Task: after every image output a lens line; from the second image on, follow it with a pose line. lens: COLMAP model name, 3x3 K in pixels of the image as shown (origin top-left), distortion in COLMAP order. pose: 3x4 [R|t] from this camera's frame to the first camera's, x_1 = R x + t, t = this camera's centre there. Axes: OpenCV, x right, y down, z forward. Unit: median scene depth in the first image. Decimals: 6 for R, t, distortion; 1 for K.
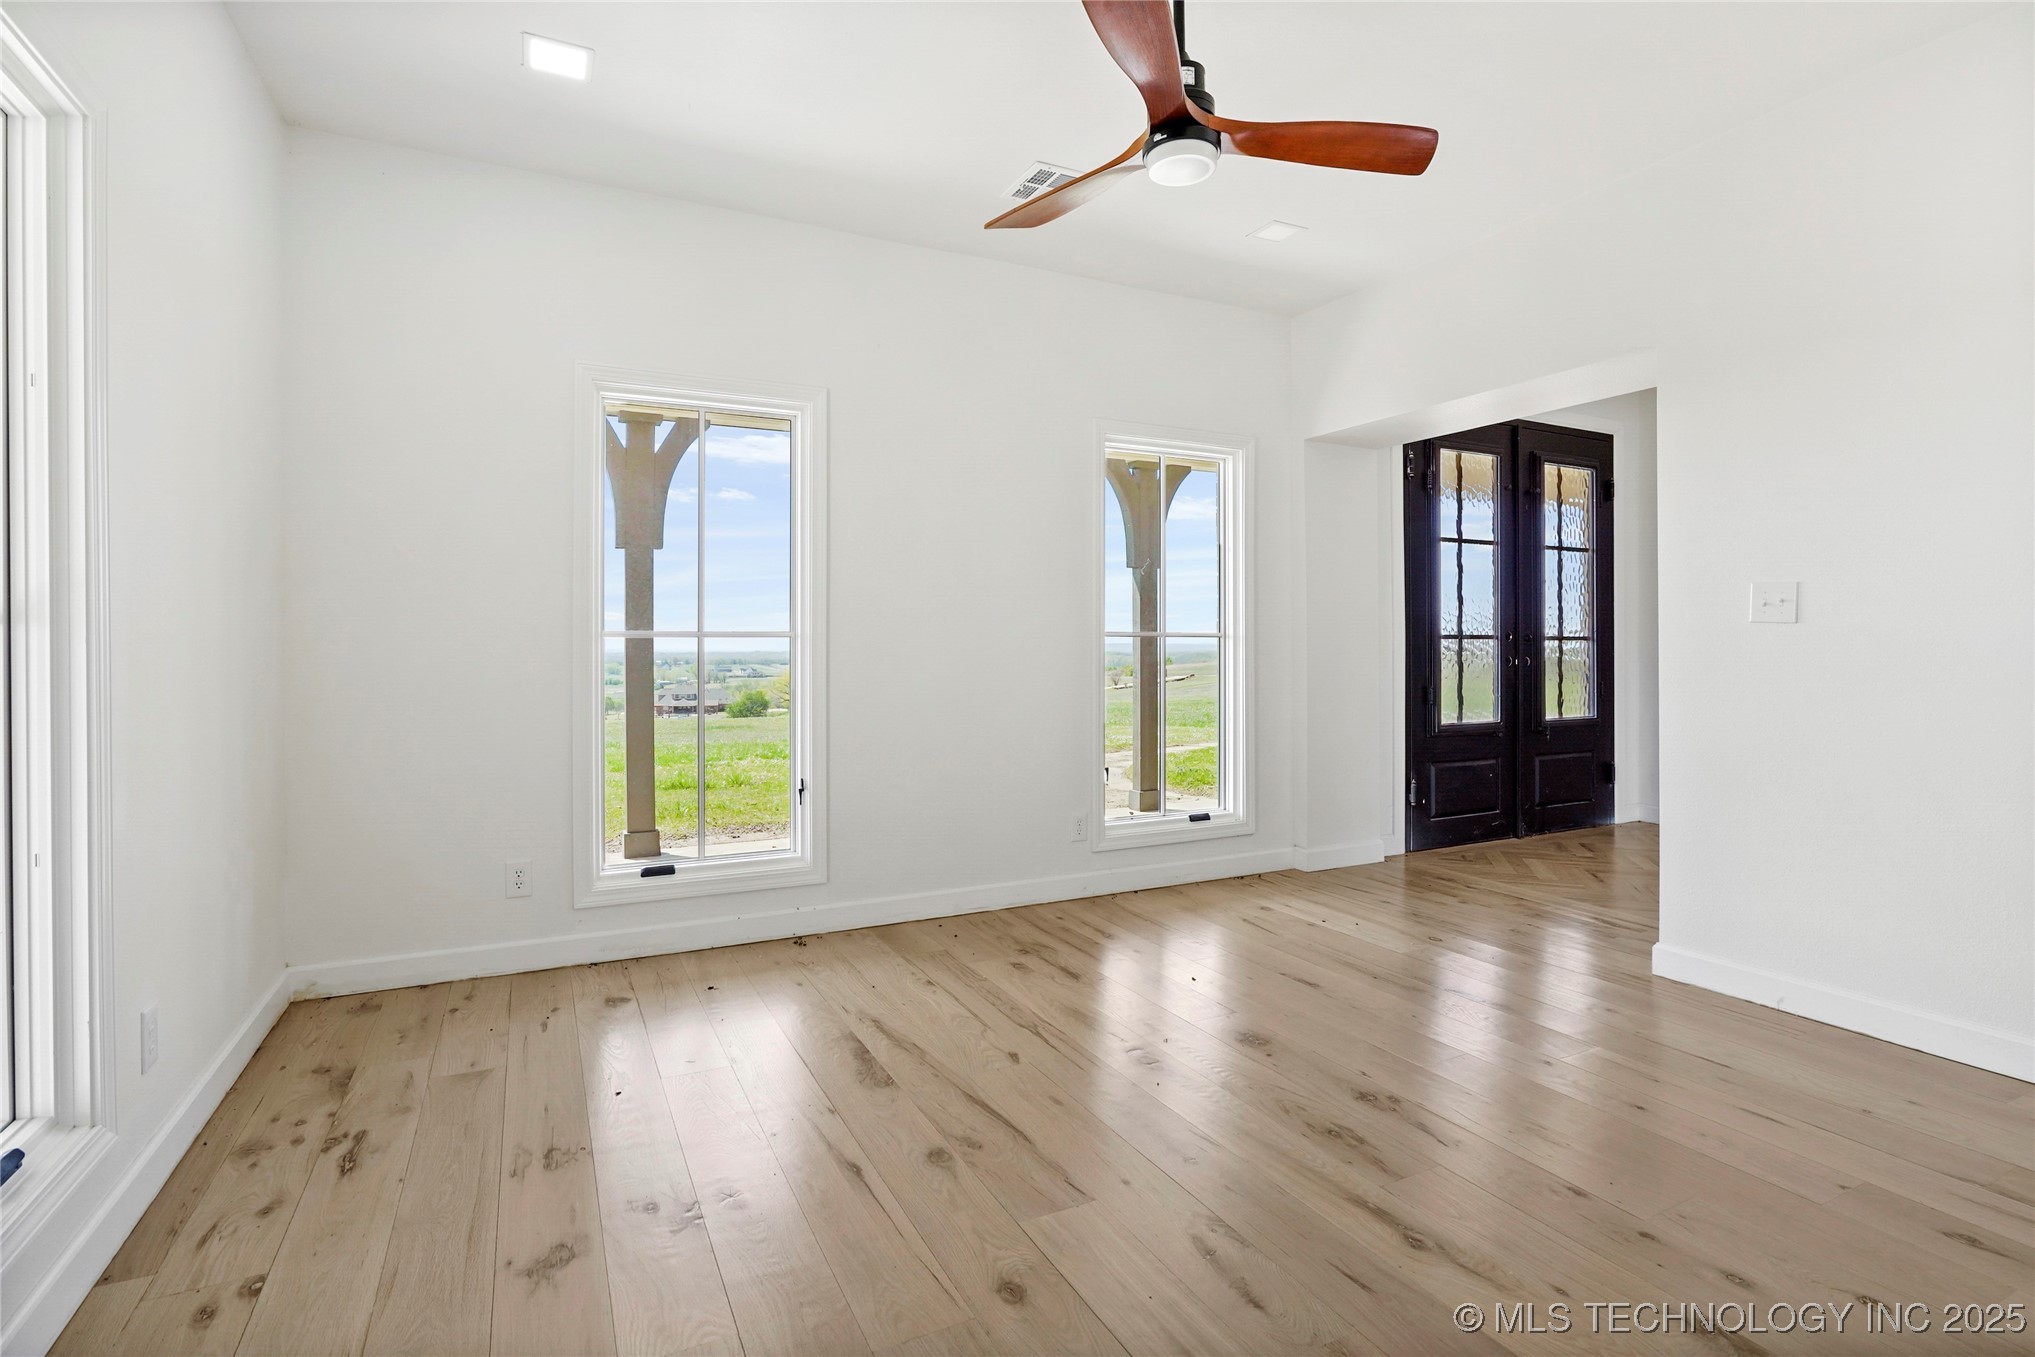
lens RADIAL K [[954.2, 0, 1023.0], [0, 954.2, 687.1], [0, 0, 1]] dist [0.005578, 0.003582]
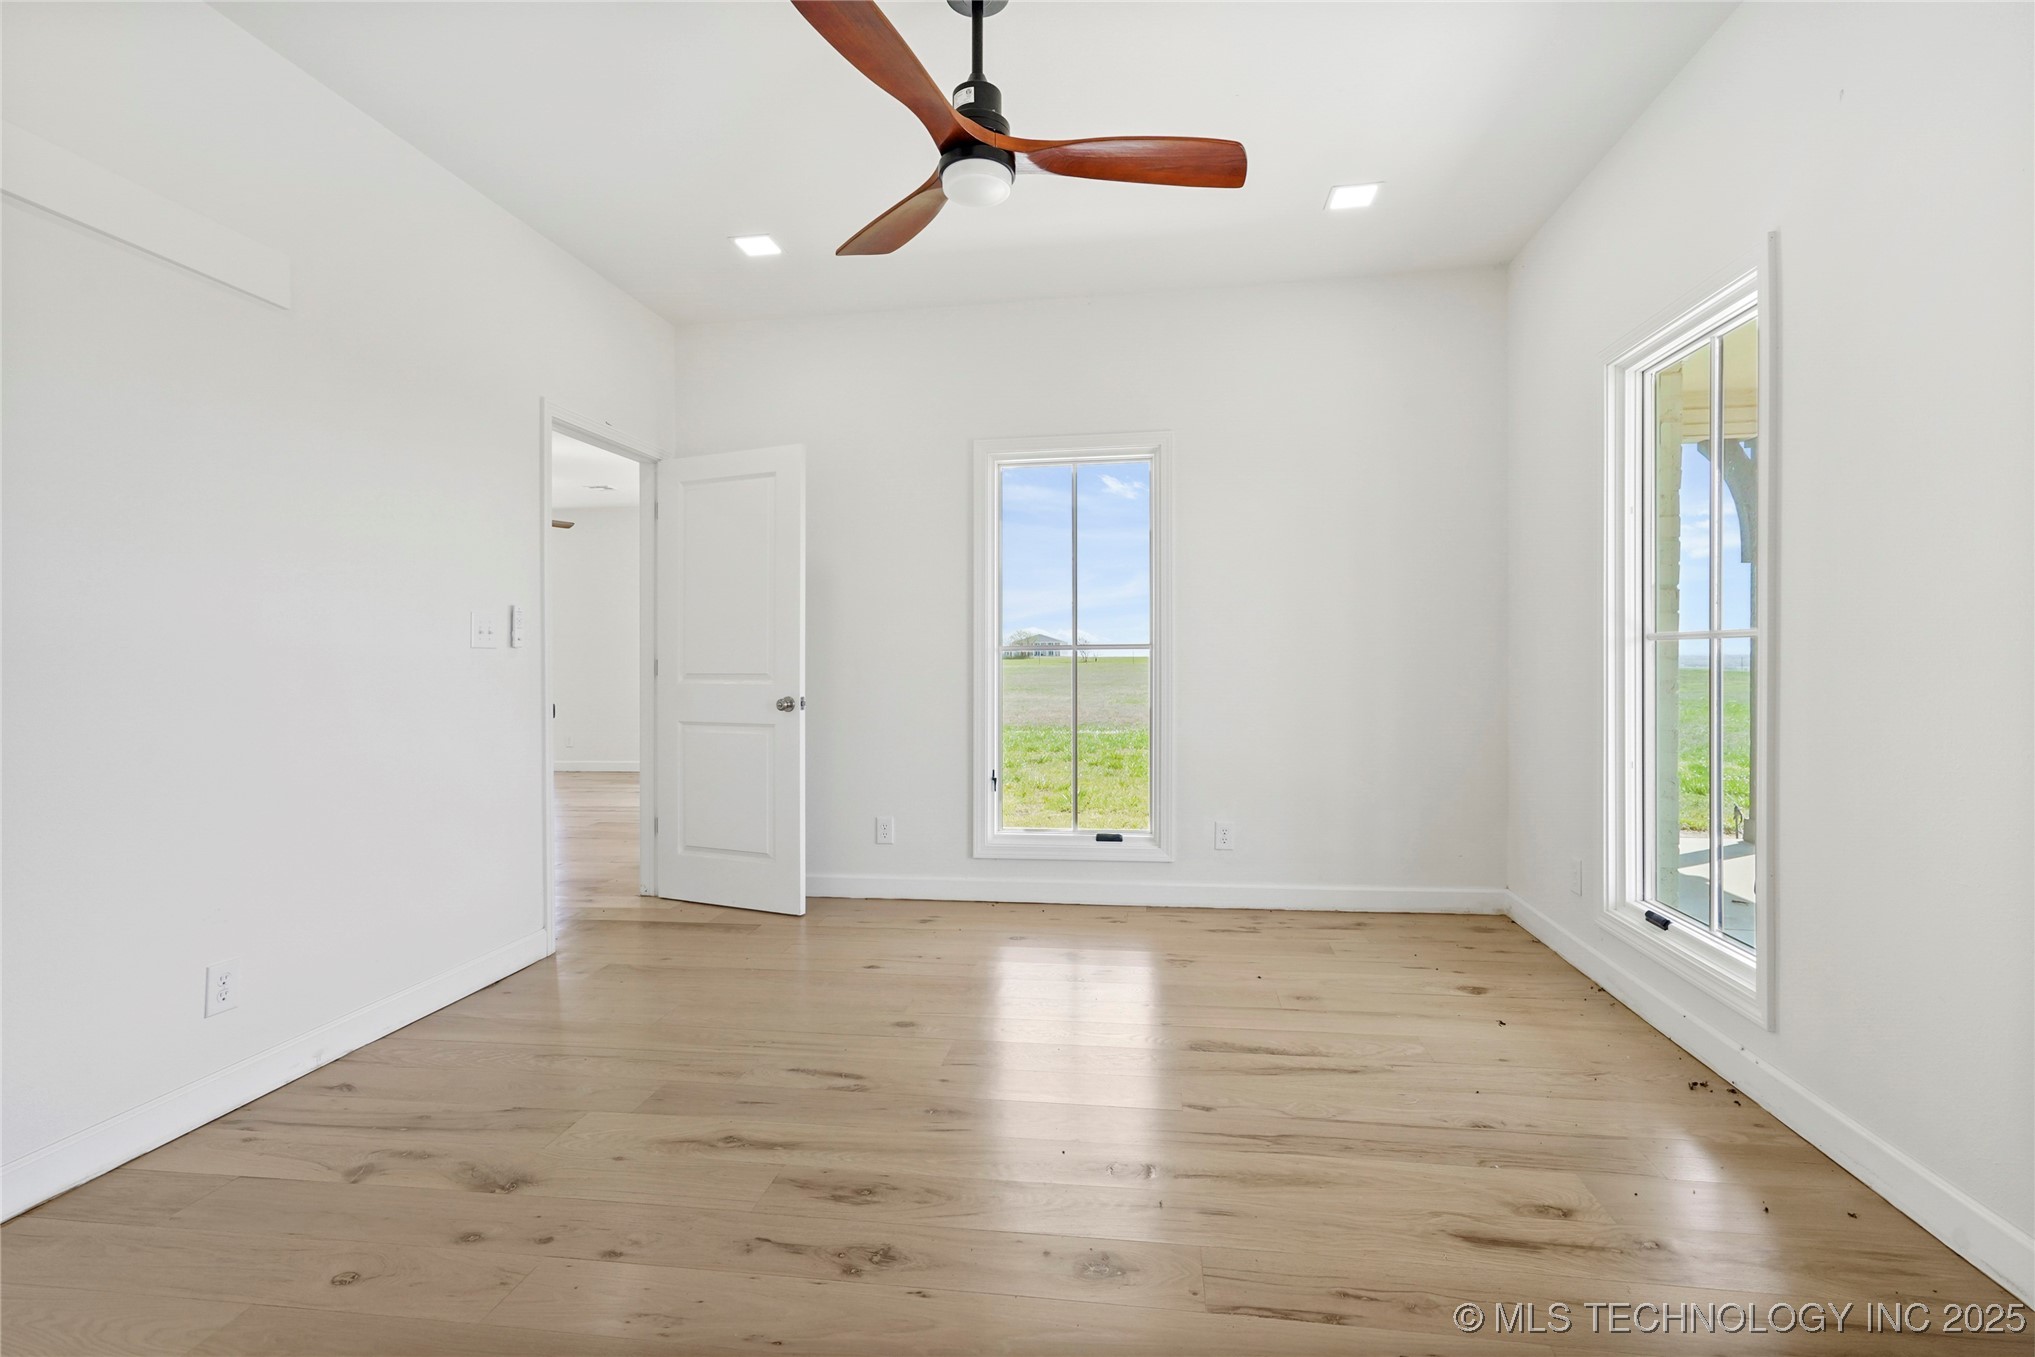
lens RADIAL K [[954.2, 0, 1027.5], [0, 954.2, 665.0], [0, 0, 1]] dist [0.005578, 0.003582]
pose [[-0.566652, 0.007143, -0.823926, 0.906563], [-0.025497, 0.999332, 0.026199, -0.053714], [0.823563, 0.035853, -0.566091, 1.499731]]
